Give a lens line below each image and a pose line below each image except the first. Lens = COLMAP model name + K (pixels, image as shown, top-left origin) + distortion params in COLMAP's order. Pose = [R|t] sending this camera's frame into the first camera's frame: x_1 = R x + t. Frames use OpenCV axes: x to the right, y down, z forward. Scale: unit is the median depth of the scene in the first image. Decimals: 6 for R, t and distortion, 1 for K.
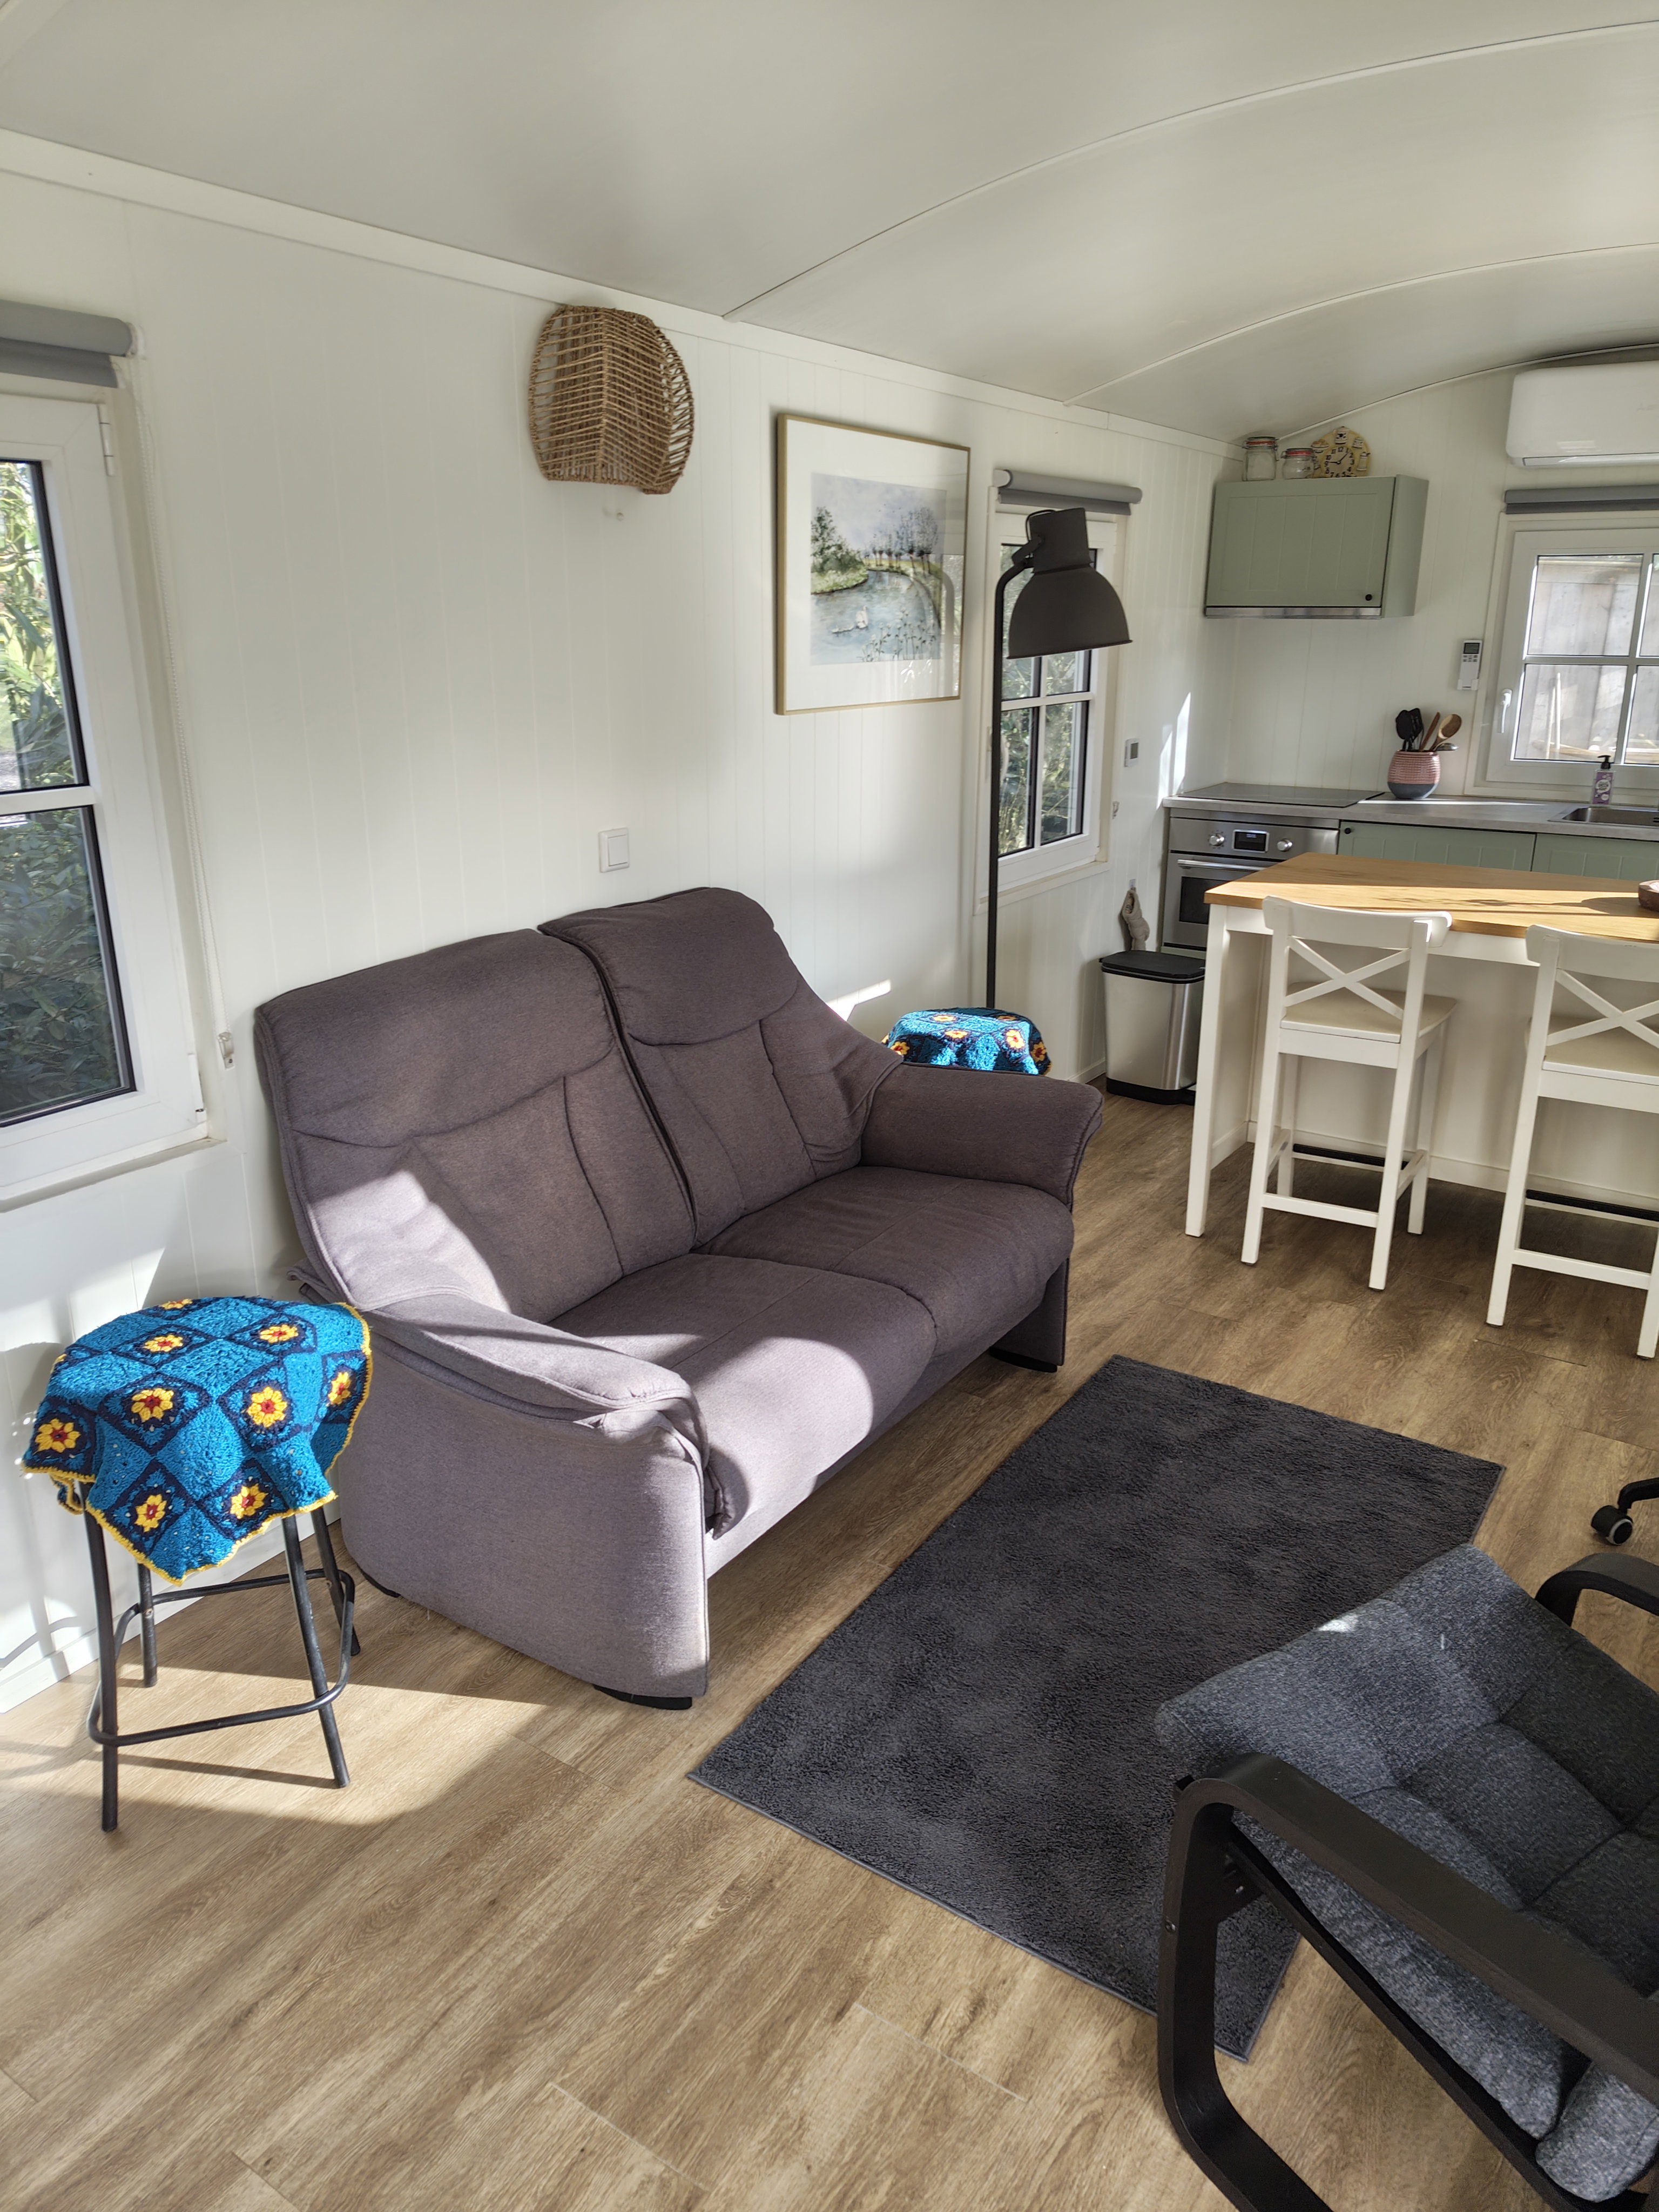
lens RADIAL K [[1553.5, 0, 826.6], [0, 1553.5, 1110.2], [0, 0, 1]] dist [0.038017, -0.043001]
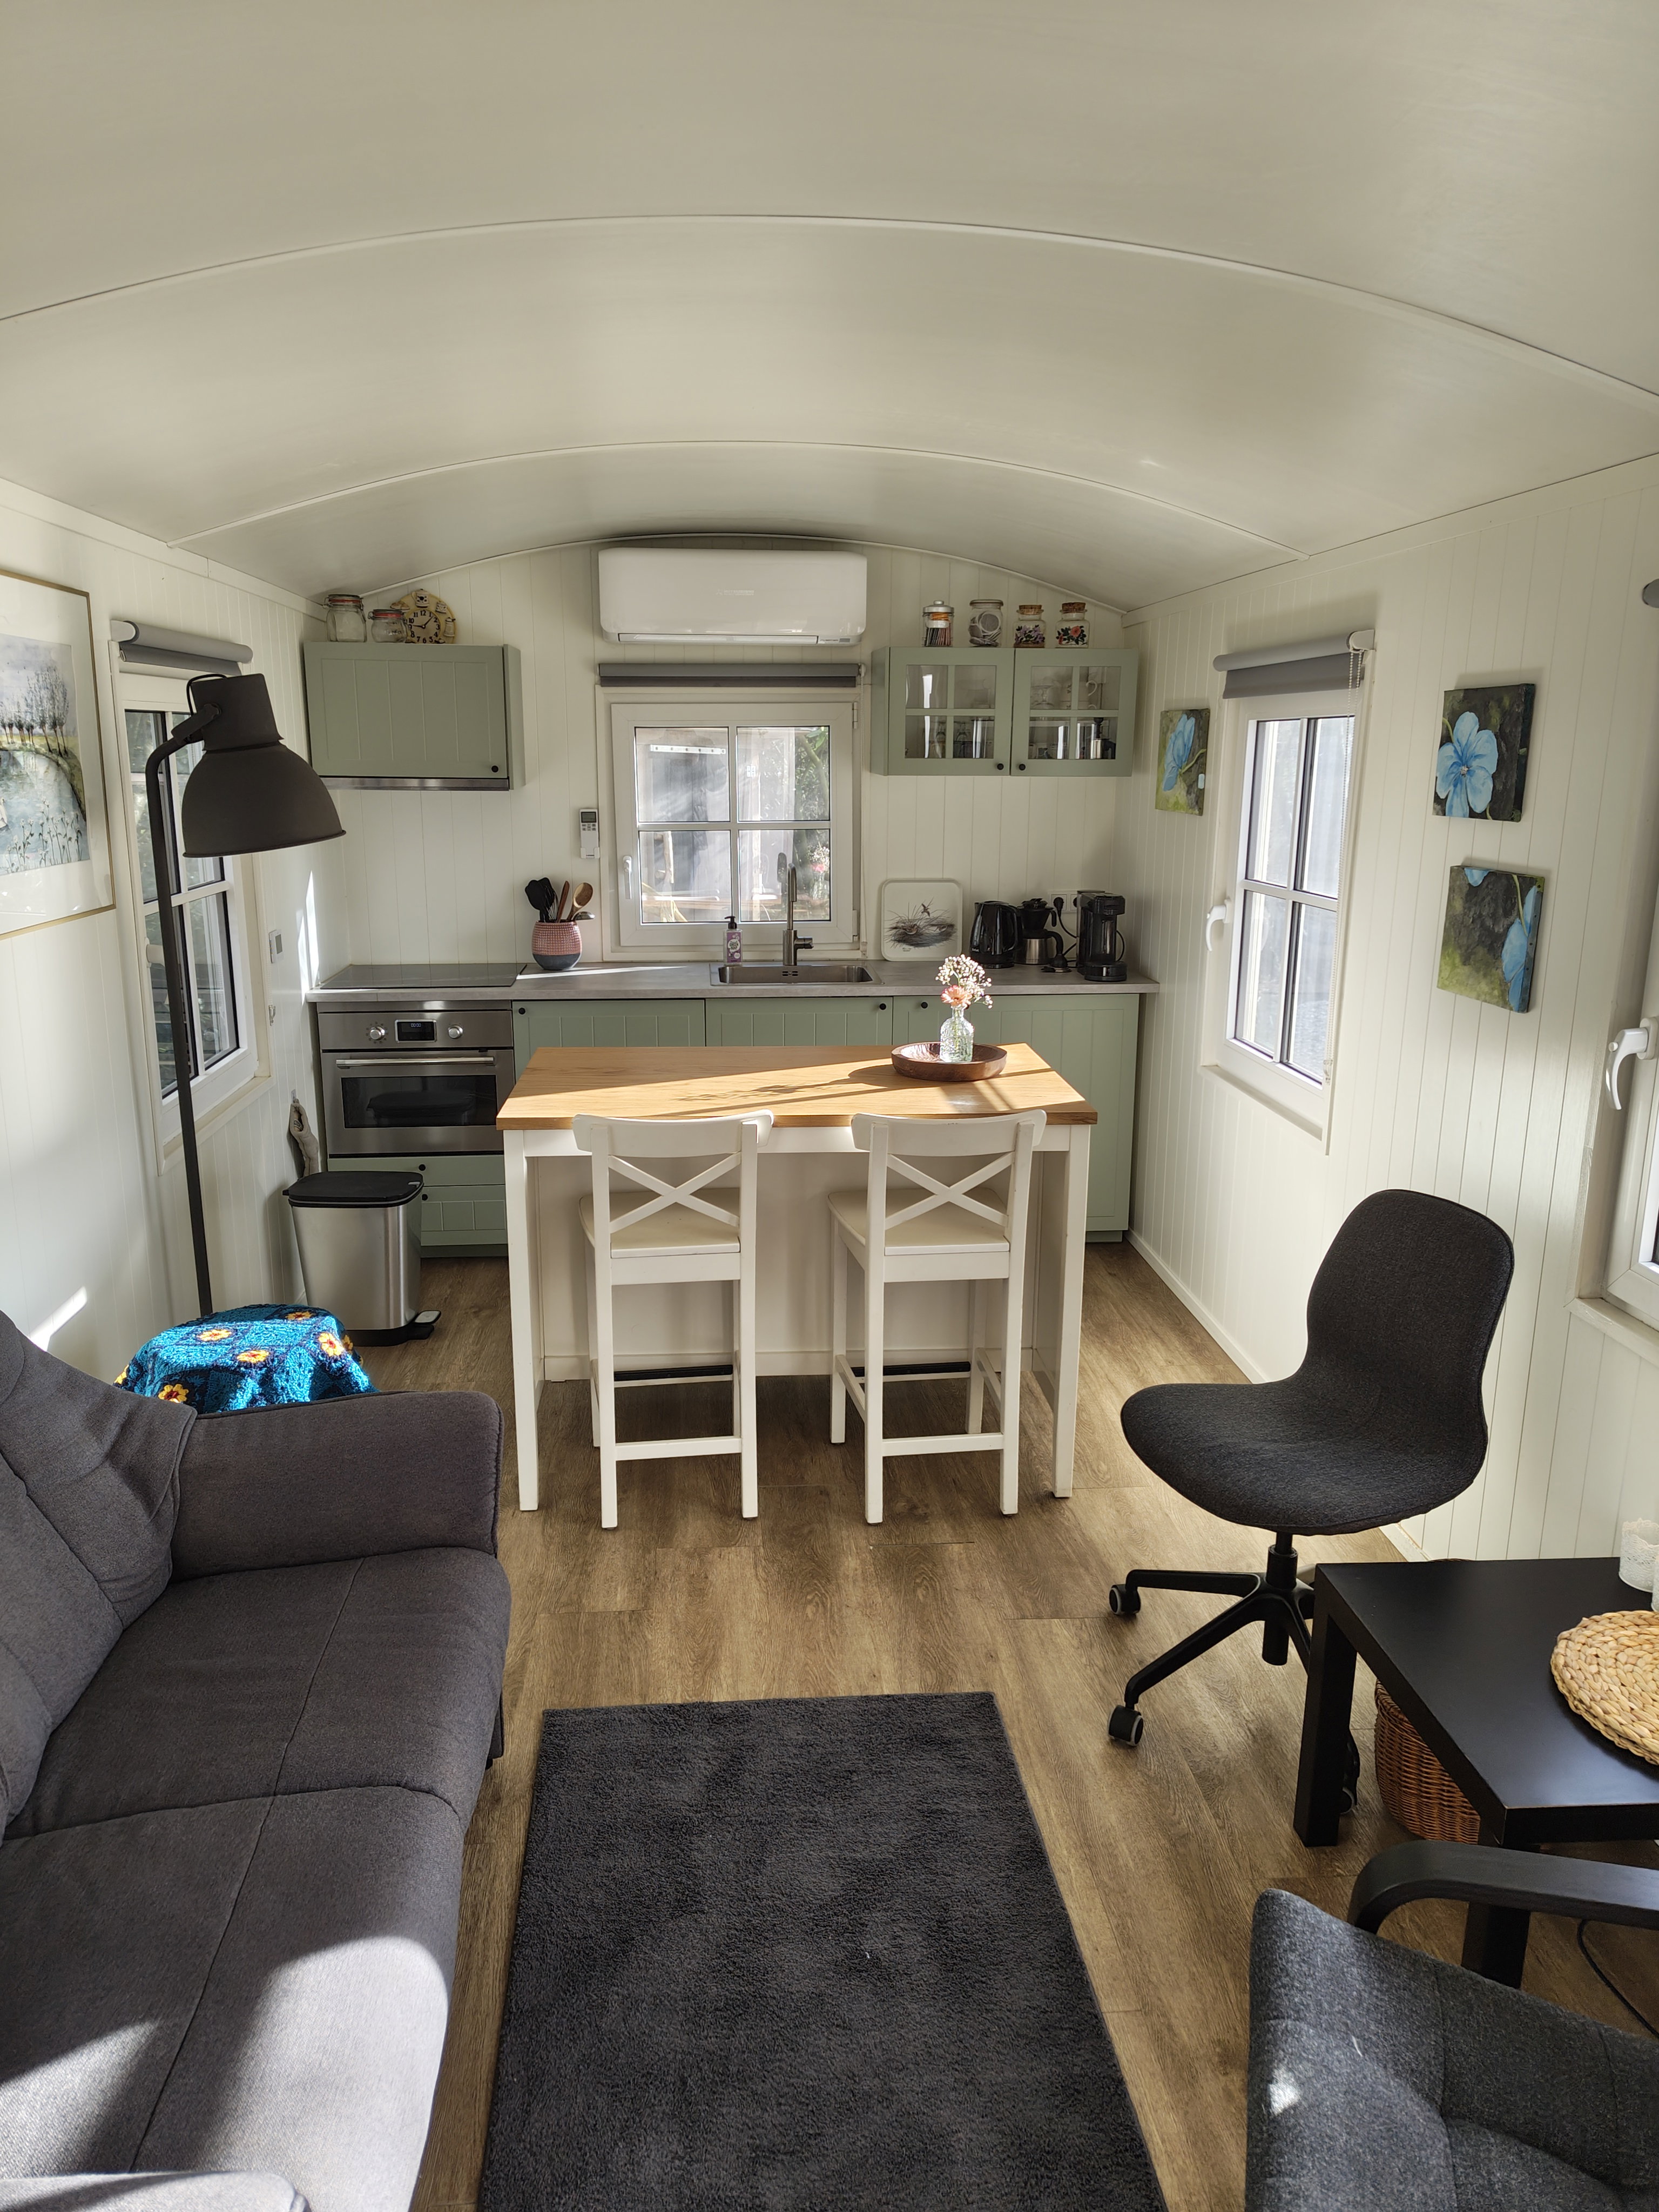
lens RADIAL K [[1553.5, 0, 826.9], [0, 1553.5, 1105.8], [0, 0, 1]] dist [0.038017, -0.043001]
pose [[0.784795, -0.139470, 0.603859, -0.129142], [0.191576, 0.981223, -0.022351, -0.092672], [-0.589403, 0.133226, 0.796778, 0.213774]]
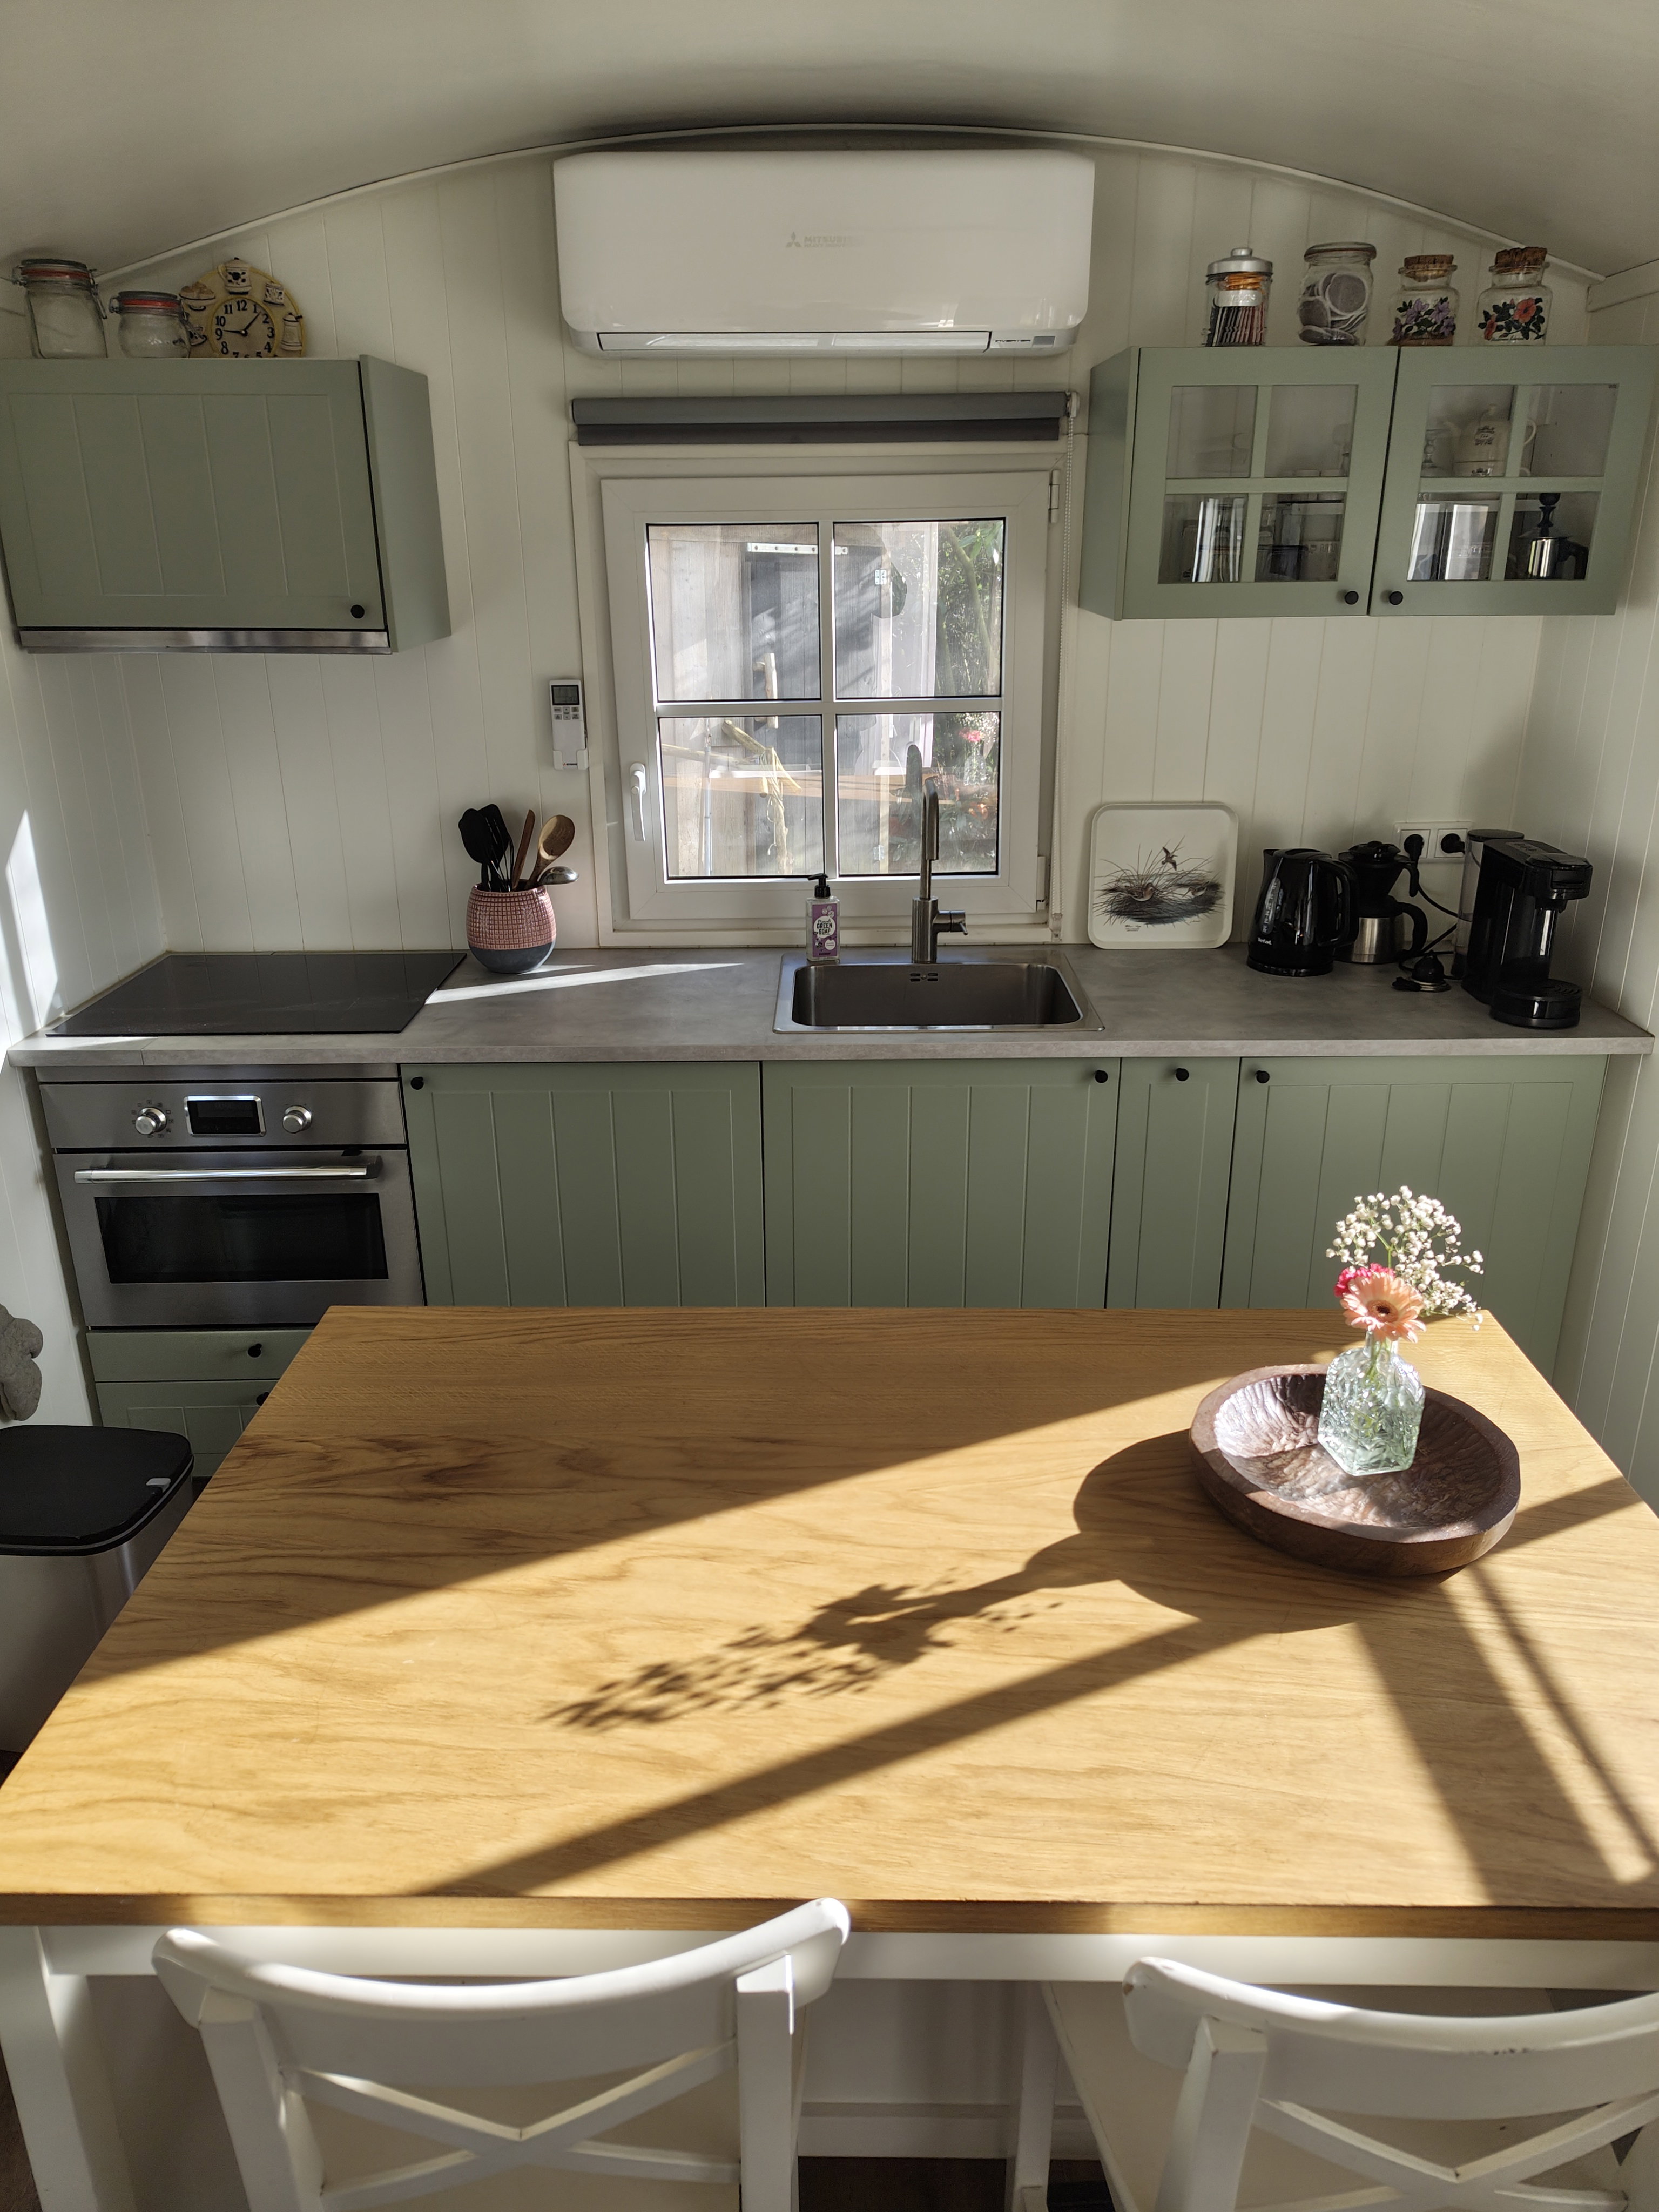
lens RADIAL K [[1553.5, 0, 833.3], [0, 1553.5, 1109.7], [0, 0, 1]] dist [0.038017, -0.043001]
pose [[0.833370, -0.198324, 0.515908, 0.256522], [0.179828, 0.979913, 0.086211, -0.260894], [-0.522643, 0.020929, 0.852295, 0.696649]]
